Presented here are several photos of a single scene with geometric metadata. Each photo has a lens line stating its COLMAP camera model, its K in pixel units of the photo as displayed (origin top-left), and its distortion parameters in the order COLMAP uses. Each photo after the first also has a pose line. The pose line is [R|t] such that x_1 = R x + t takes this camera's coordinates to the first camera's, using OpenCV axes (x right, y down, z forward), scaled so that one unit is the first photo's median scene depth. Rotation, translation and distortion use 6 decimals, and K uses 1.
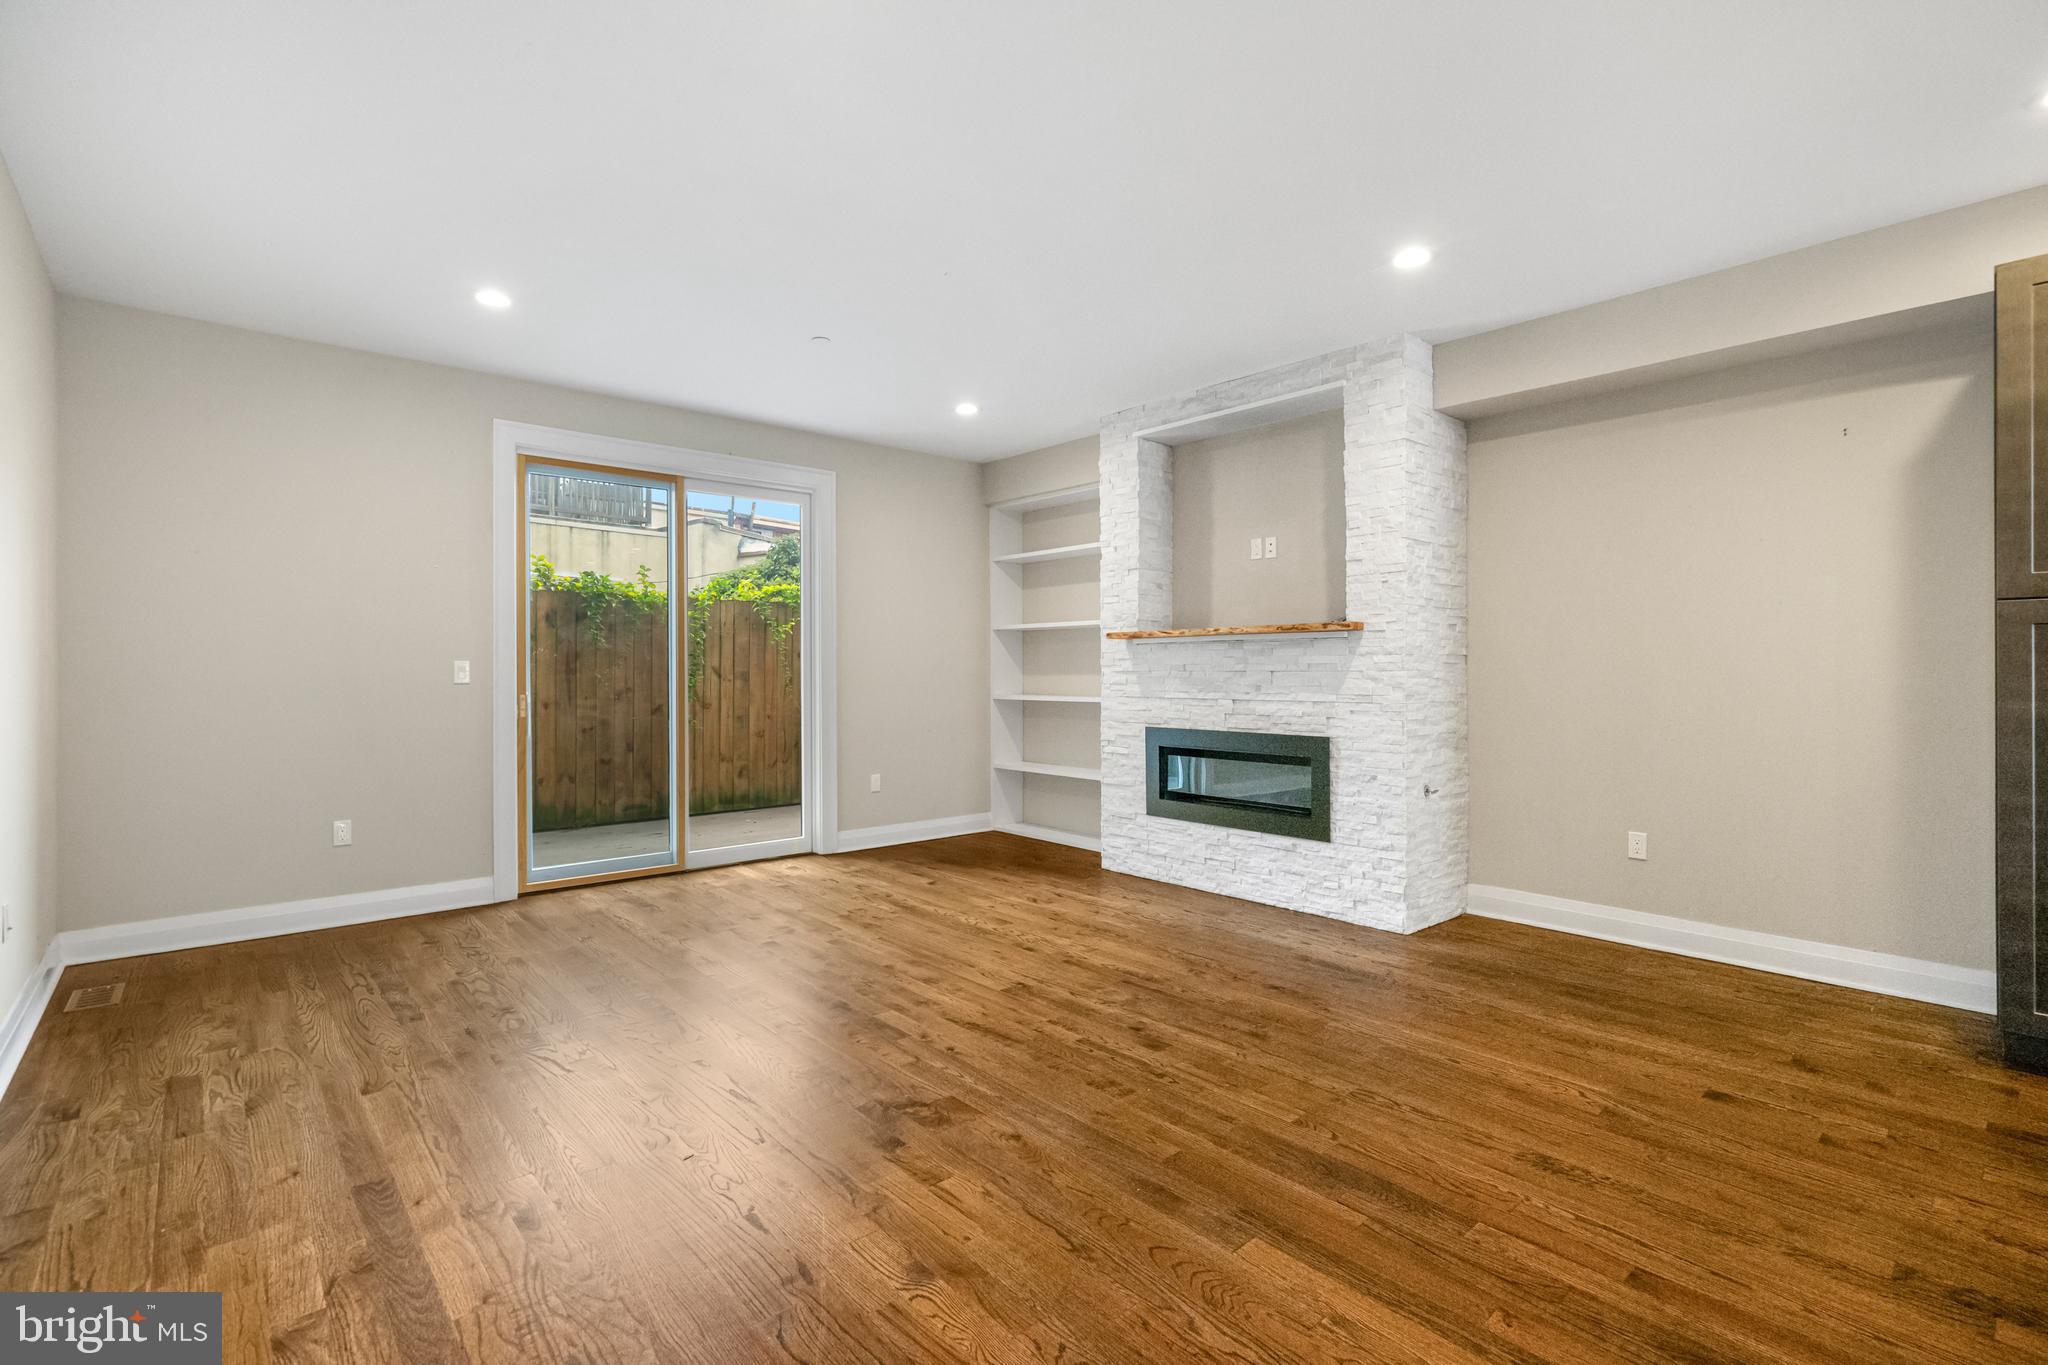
lens RADIAL K [[942.7, 0, 1029.1], [0, 942.7, 657.7], [0, 0, 1]] dist [0.000179, 0.000862]
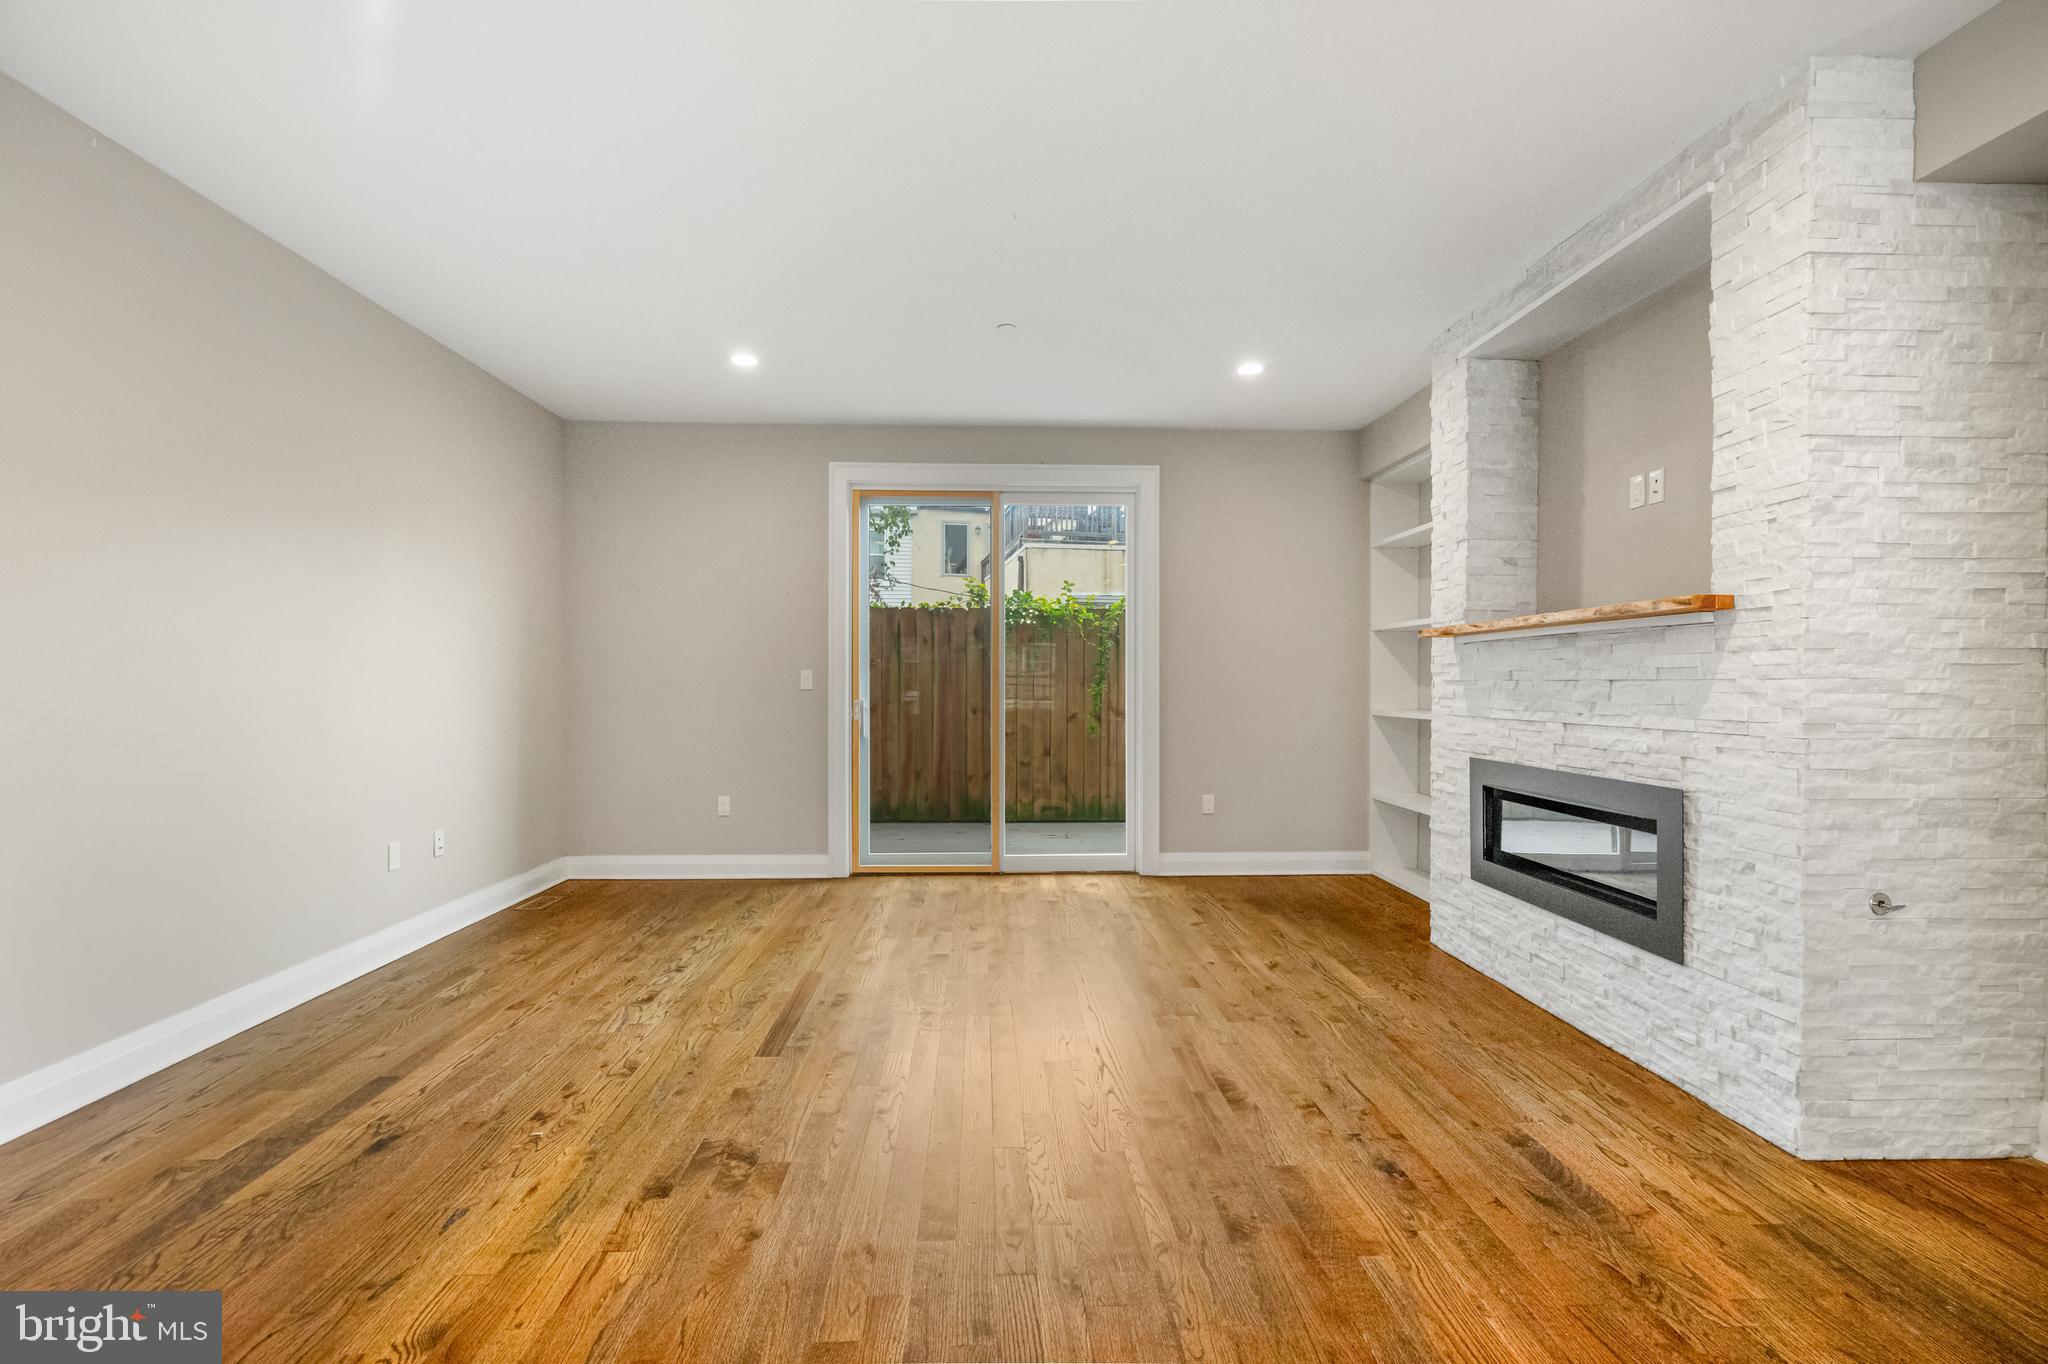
lens RADIAL K [[926.6, 0, 1024.0], [0, 926.6, 682.0], [0, 0, 1]] dist [0.001680, 0.001327]
pose [[0.775839, 0.002107, -0.630927, 0.365622], [0.005857, 0.999927, 0.010541, 0.006916], [0.630904, -0.011874, 0.775770, 0.278632]]
